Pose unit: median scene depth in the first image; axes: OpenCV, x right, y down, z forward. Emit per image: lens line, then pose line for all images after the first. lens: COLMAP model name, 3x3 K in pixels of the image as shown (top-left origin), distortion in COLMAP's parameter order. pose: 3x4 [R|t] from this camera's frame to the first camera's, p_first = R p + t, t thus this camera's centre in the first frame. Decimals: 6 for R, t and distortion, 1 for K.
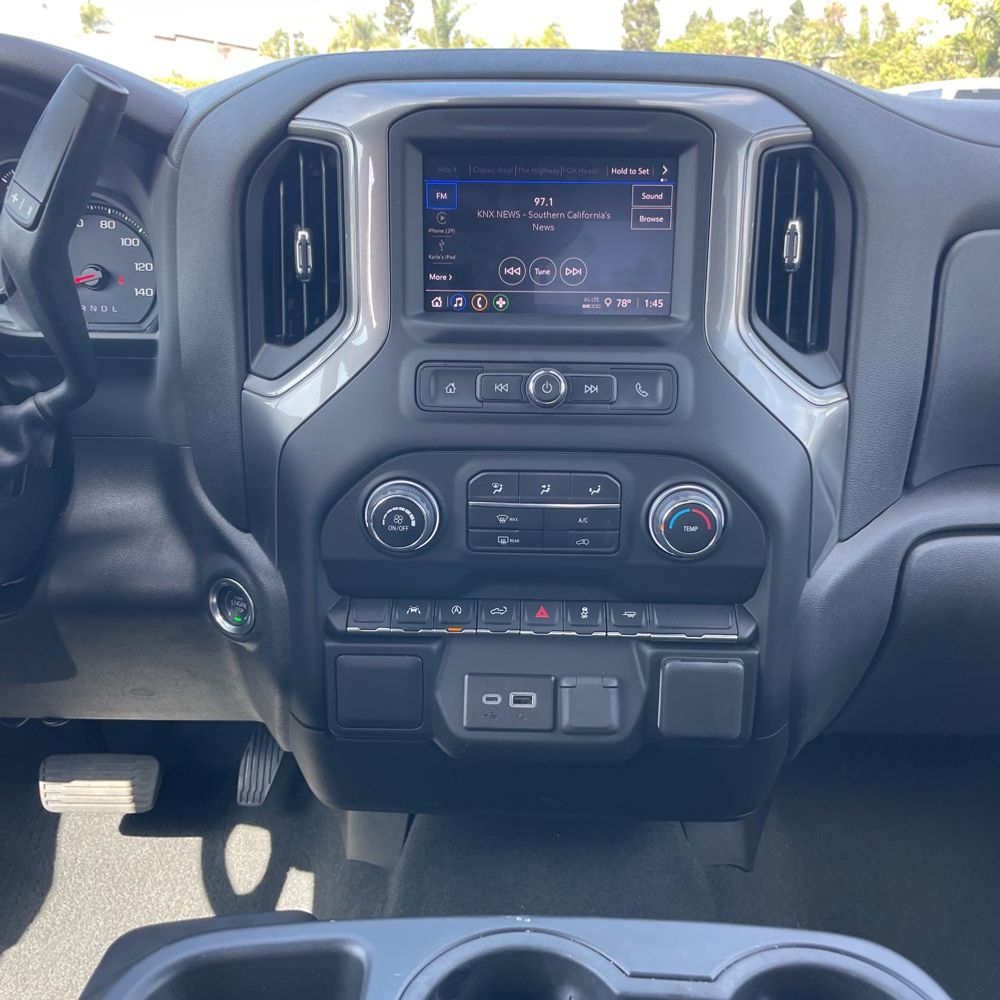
lens RADIAL K [[1030.4, 0, 503.1], [0, 1030.4, 504.1], [0, 0, 1]] dist [-0.003568, 0.000000]
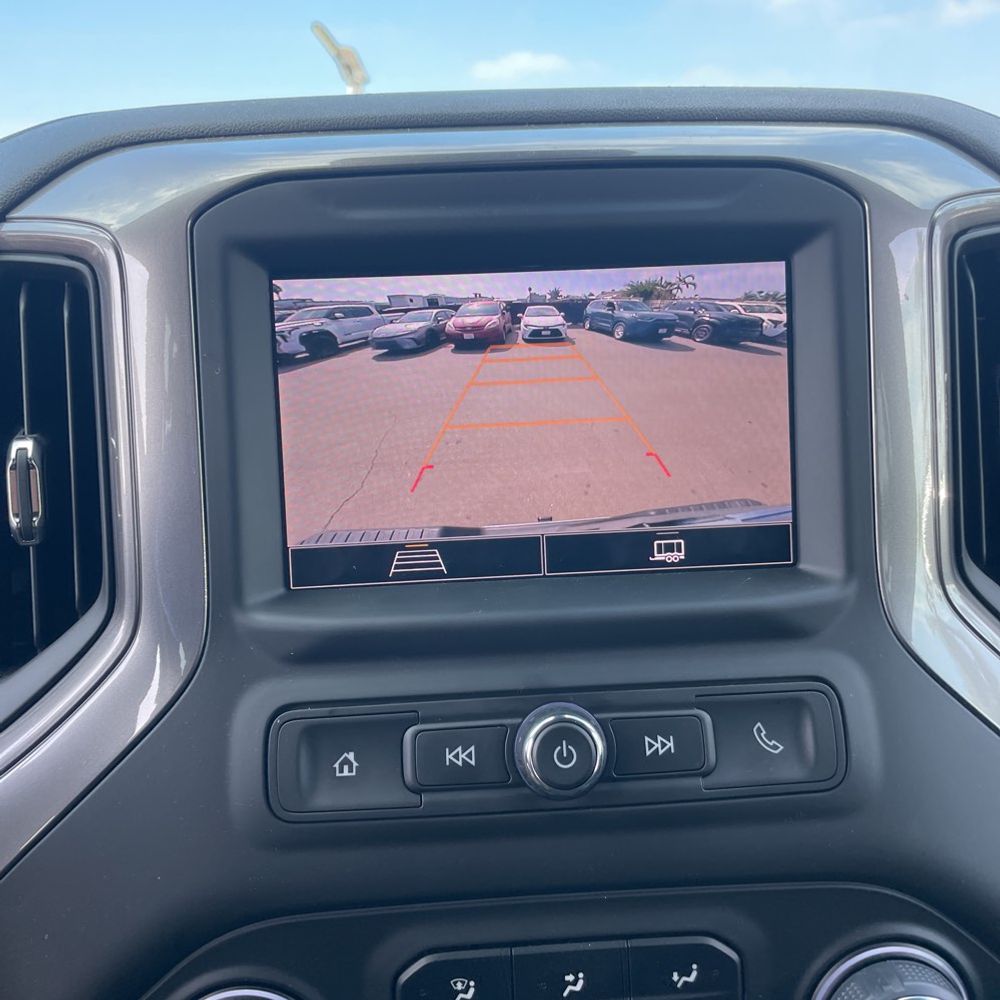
lens RADIAL K [[1018.5, 0, 502.4], [0, 1018.5, 496.1], [0, 0, 1]] dist [0.037049, 0.000000]
pose [[0.996430, -0.055784, 0.063363, -0.005200], [0.067628, 0.976714, -0.203607, -0.131270], [-0.050530, 0.207166, 0.977000, 0.541698]]
